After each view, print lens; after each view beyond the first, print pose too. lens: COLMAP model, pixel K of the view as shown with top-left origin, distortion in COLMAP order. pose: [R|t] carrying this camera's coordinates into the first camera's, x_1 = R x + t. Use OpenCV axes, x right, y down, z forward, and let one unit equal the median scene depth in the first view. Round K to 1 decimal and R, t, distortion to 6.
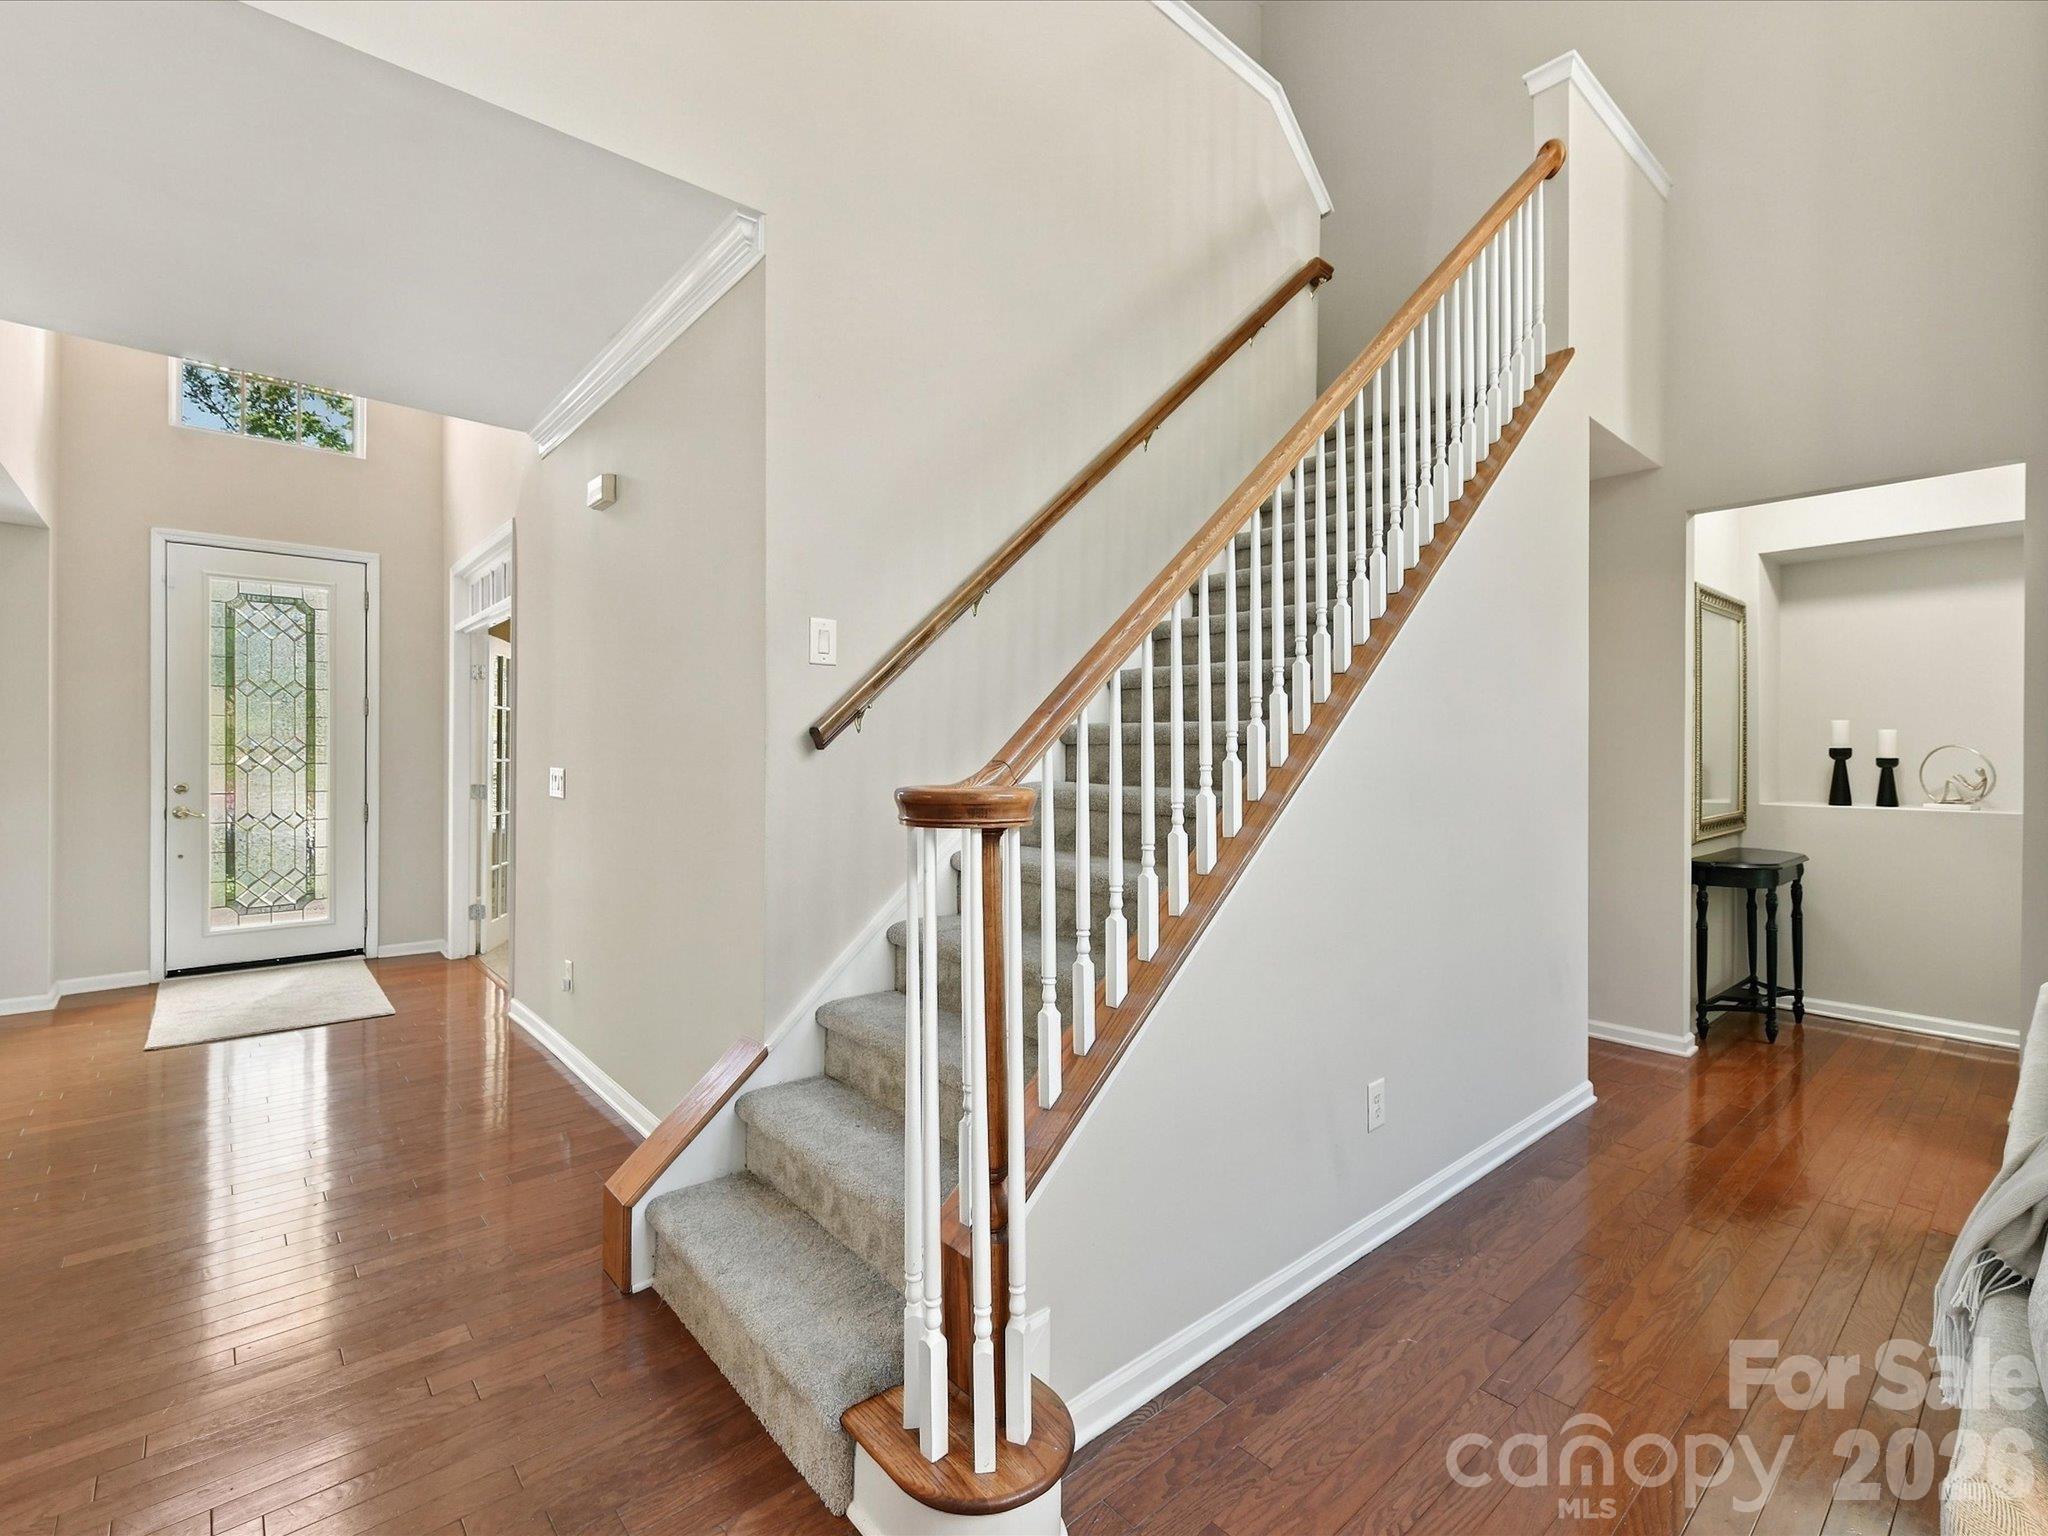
lens RADIAL K [[931.7, 0, 1023.7], [0, 931.7, 757.1], [0, 0, 1]] dist [0.002095, -0.000130]
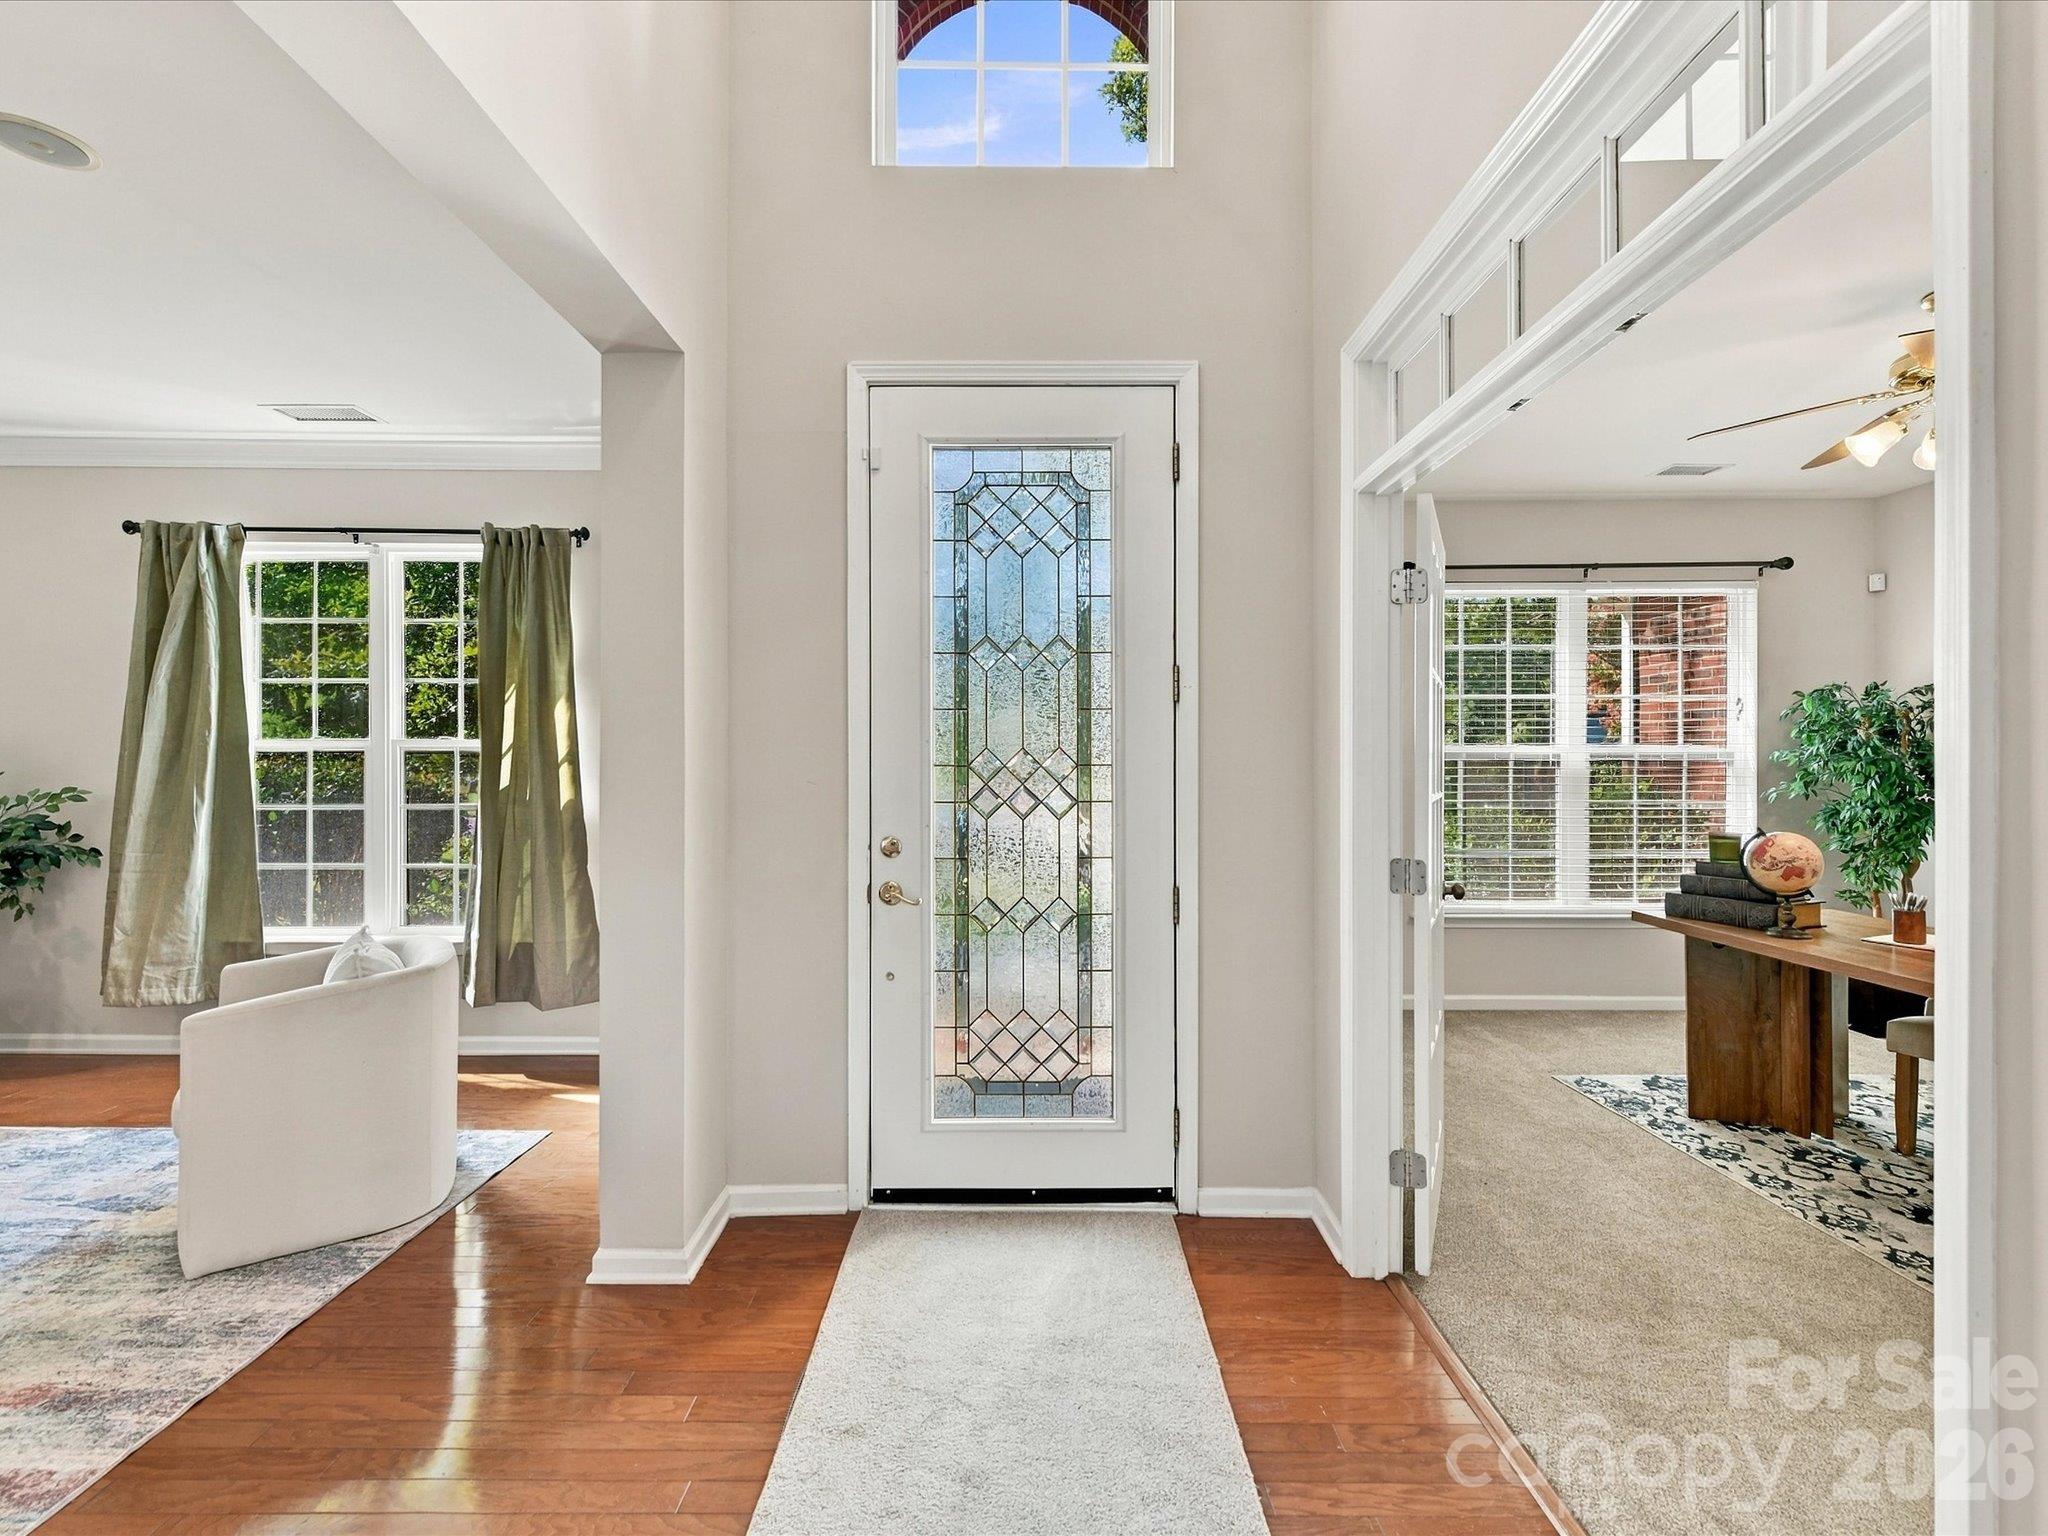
lens RADIAL K [[931.7, 0, 1023.7], [0, 931.7, 757.1], [0, 0, 1]] dist [0.002095, -0.000130]
pose [[0.753524, -0.007466, -0.657378, -0.460745], [0.001388, 0.999951, -0.009765, -0.011777], [0.657419, 0.006446, 0.753498, 0.602976]]
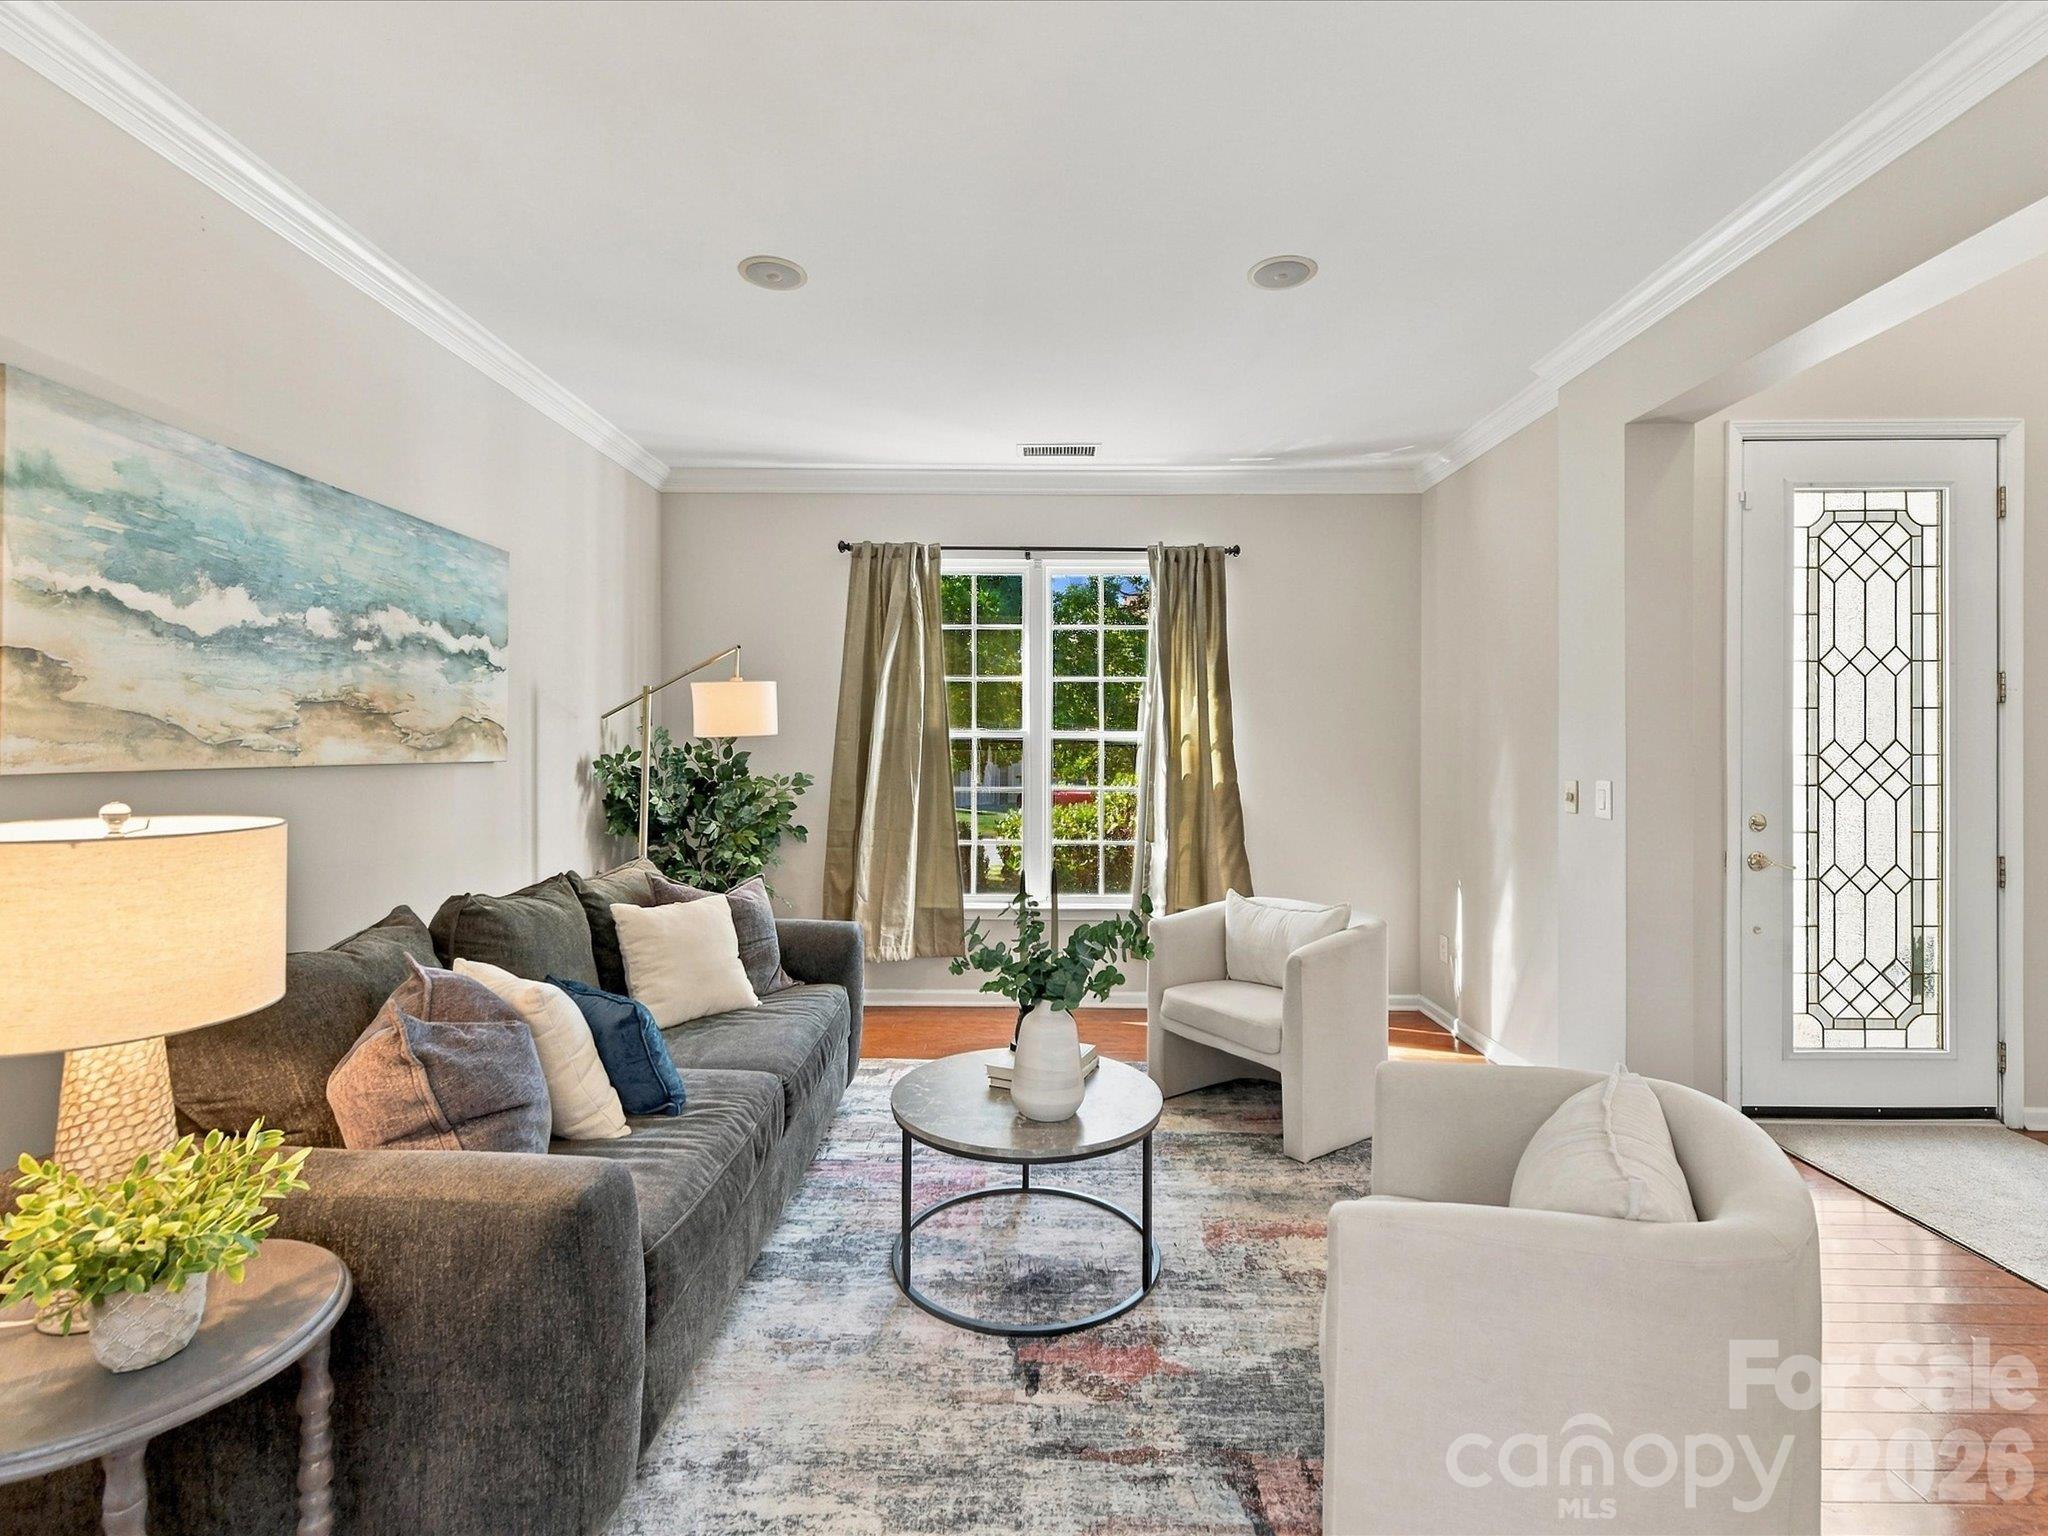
lens RADIAL K [[931.7, 0, 1023.7], [0, 931.7, 757.1], [0, 0, 1]] dist [0.002095, -0.000130]
pose [[0.744491, -0.000241, -0.667633, -0.789839], [-0.002063, 0.999994, -0.002662, -0.008511], [0.667630, 0.003359, 0.744486, 0.173606]]
